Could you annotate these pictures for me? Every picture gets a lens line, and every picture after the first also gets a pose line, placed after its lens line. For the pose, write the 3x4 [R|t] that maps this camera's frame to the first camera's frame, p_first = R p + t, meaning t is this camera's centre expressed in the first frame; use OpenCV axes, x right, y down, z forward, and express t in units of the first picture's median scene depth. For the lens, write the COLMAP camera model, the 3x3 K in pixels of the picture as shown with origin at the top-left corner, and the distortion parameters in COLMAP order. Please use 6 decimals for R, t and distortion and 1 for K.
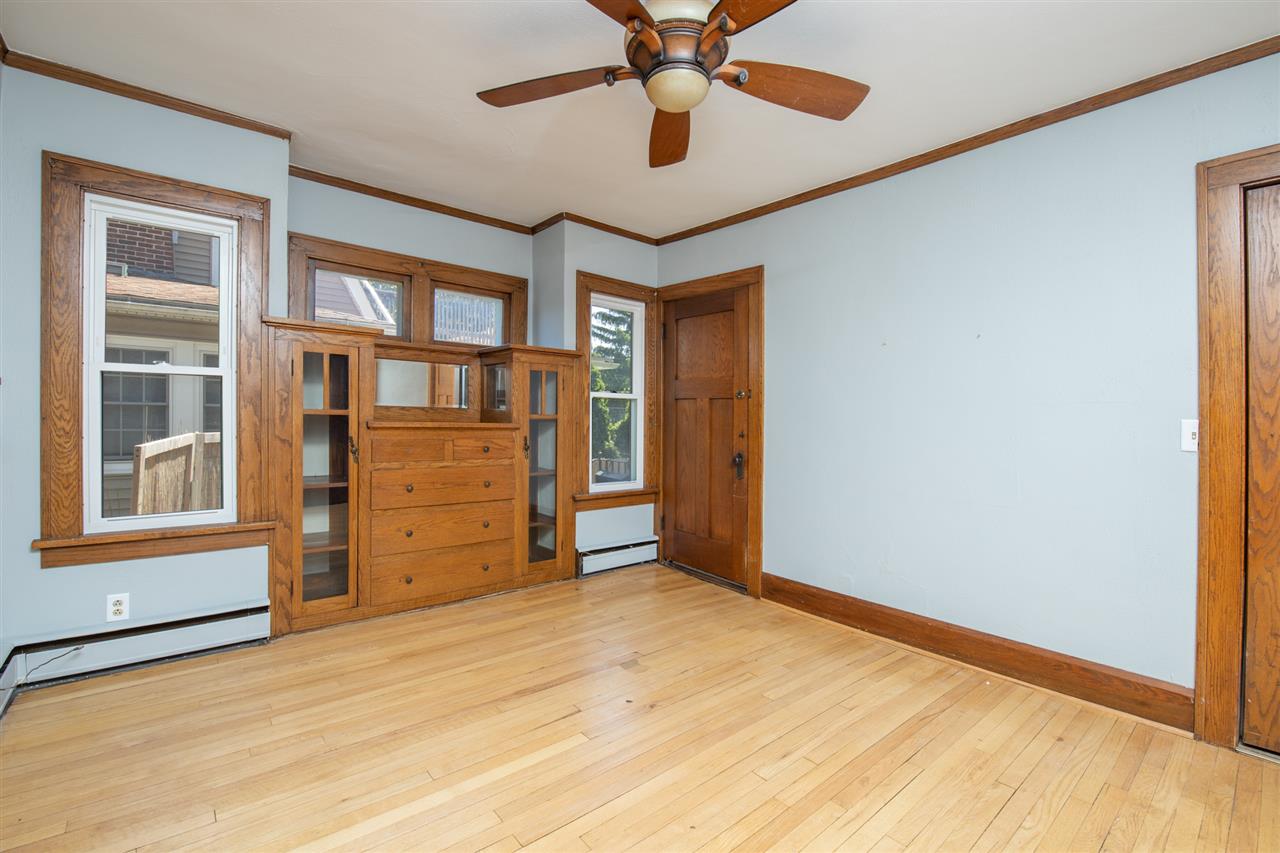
lens RADIAL K [[567.9, 0, 637.9], [0, 567.9, 420.6], [0, 0, 1]] dist [-0.000577, -0.012611]
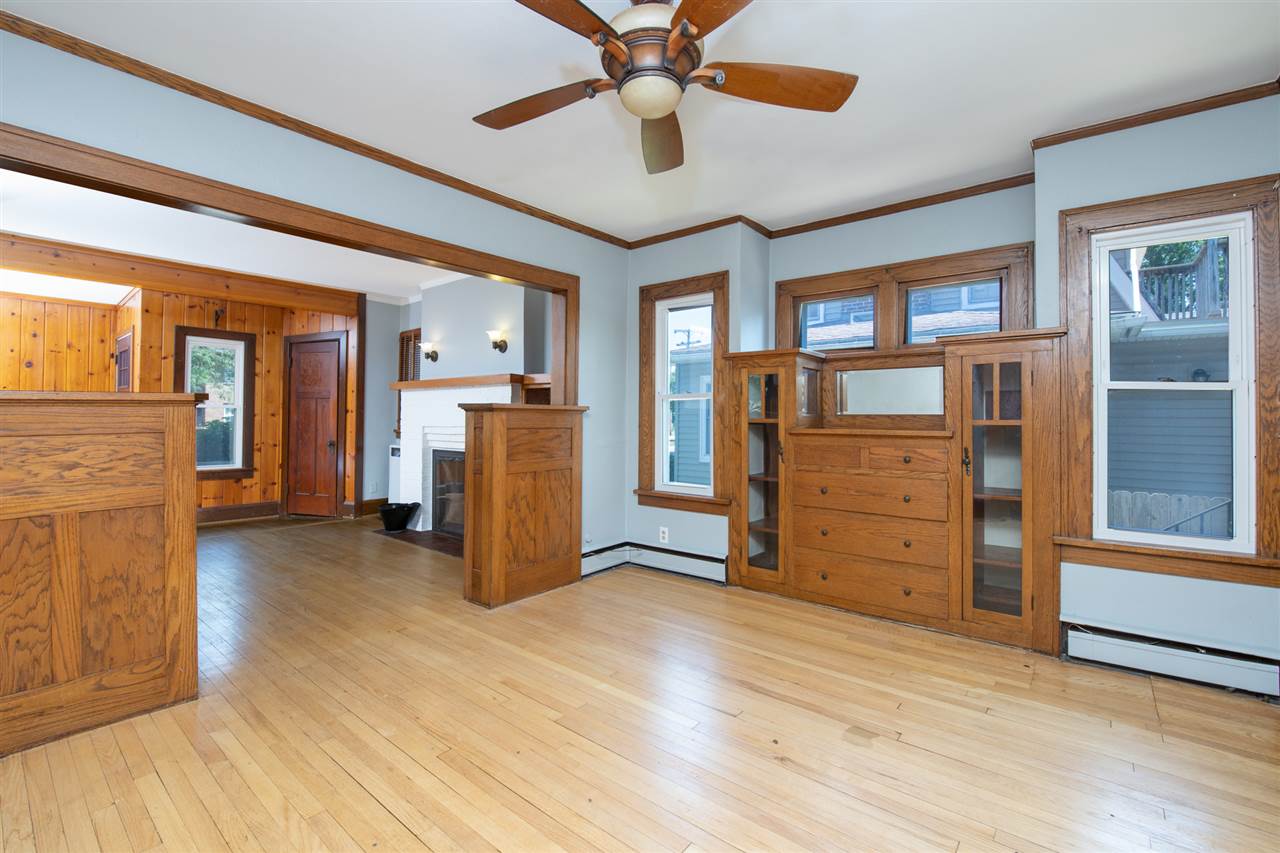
lens RADIAL K [[580.5, 0, 640.0], [0, 580.5, 426.5], [0, 0, 1]] dist [-0.000848, -0.014311]
pose [[0.156692, -0.010651, -0.987590, 0.580058], [-0.011237, 0.999858, -0.012566, 0.014581], [0.987584, 0.013067, 0.156551, 0.445507]]
